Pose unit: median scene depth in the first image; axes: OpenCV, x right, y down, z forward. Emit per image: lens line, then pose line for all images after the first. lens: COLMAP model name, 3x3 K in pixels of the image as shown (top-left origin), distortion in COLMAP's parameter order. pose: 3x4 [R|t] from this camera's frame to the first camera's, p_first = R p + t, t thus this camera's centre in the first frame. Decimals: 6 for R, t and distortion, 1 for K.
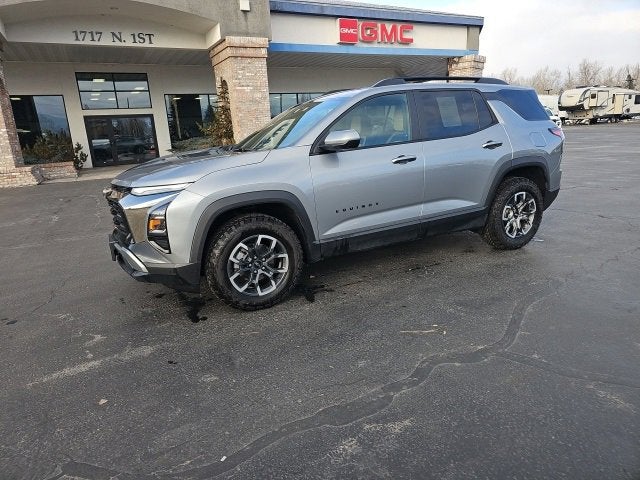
lens RADIAL K [[416.5, 0, 310.6], [0, 416.5, 231.5], [0, 0, 1]] dist [0.059961, -0.047306]
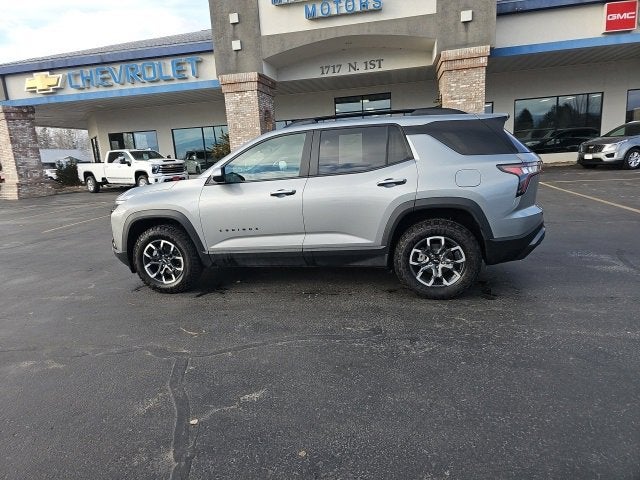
lens RADIAL K [[416.4, 0, 312.5], [0, 416.4, 238.0], [0, 0, 1]] dist [0.057549, -0.049911]
pose [[0.770698, 0.131511, -0.623481, 0.847918], [-0.131653, 0.990222, 0.046129, -0.096637], [0.623451, 0.046532, 0.780476, 0.152029]]
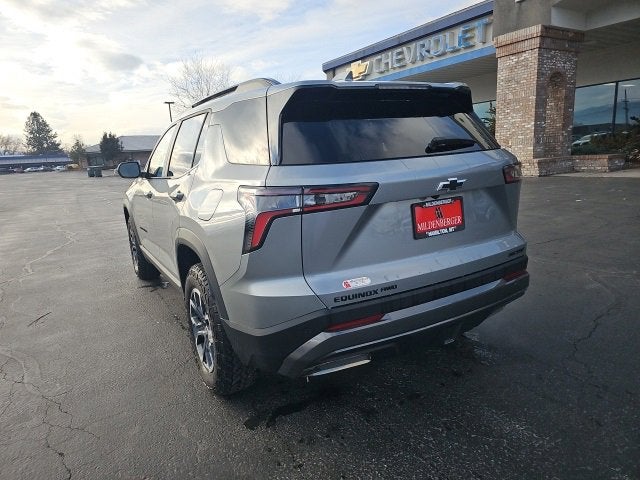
lens RADIAL K [[416.5, 0, 310.6], [0, 416.5, 231.5], [0, 0, 1]] dist [0.059961, -0.047306]
pose [[0.056800, 0.237962, -0.969612, 1.030484], [-0.181936, 0.957386, 0.224303, -0.320753], [0.981668, 0.163667, 0.097673, 1.081677]]
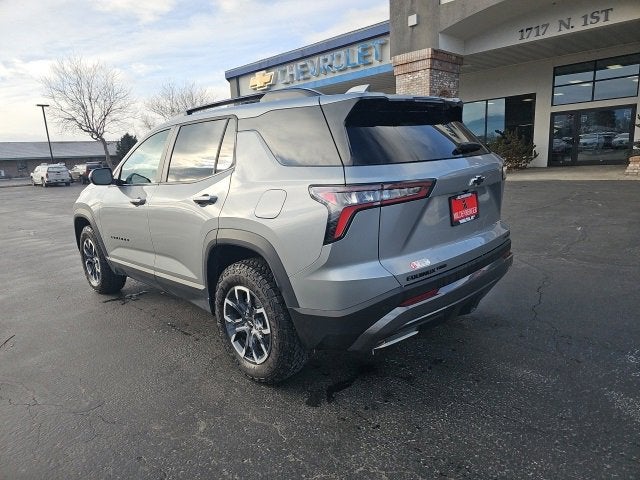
lens RADIAL K [[416.4, 0, 312.5], [0, 416.4, 238.0], [0, 0, 1]] dist [0.057549, -0.049911]
pose [[0.304586, 0.223284, -0.925944, 1.054391], [-0.183426, 0.967689, 0.173013, -0.279120], [0.934656, 0.117145, 0.335701, 0.889451]]
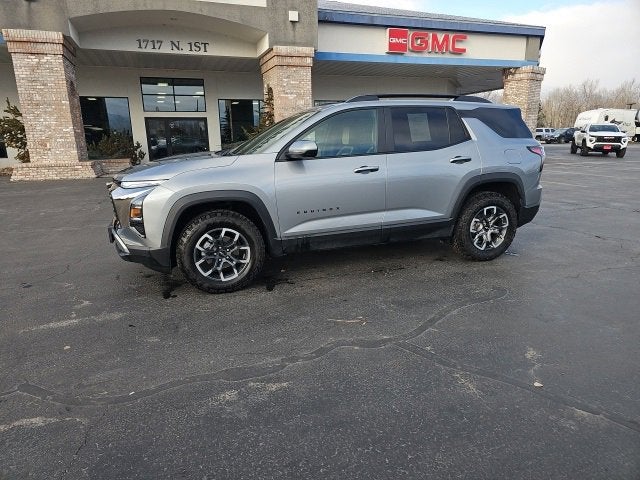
lens RADIAL K [[416.4, 0, 312.5], [0, 416.4, 238.0], [0, 0, 1]] dist [0.057549, -0.049911]
pose [[0.990001, 0.067953, -0.123612, 0.195394], [-0.067854, 0.997683, 0.005015, 0.009325], [0.123667, 0.003422, 0.992318, -0.087264]]
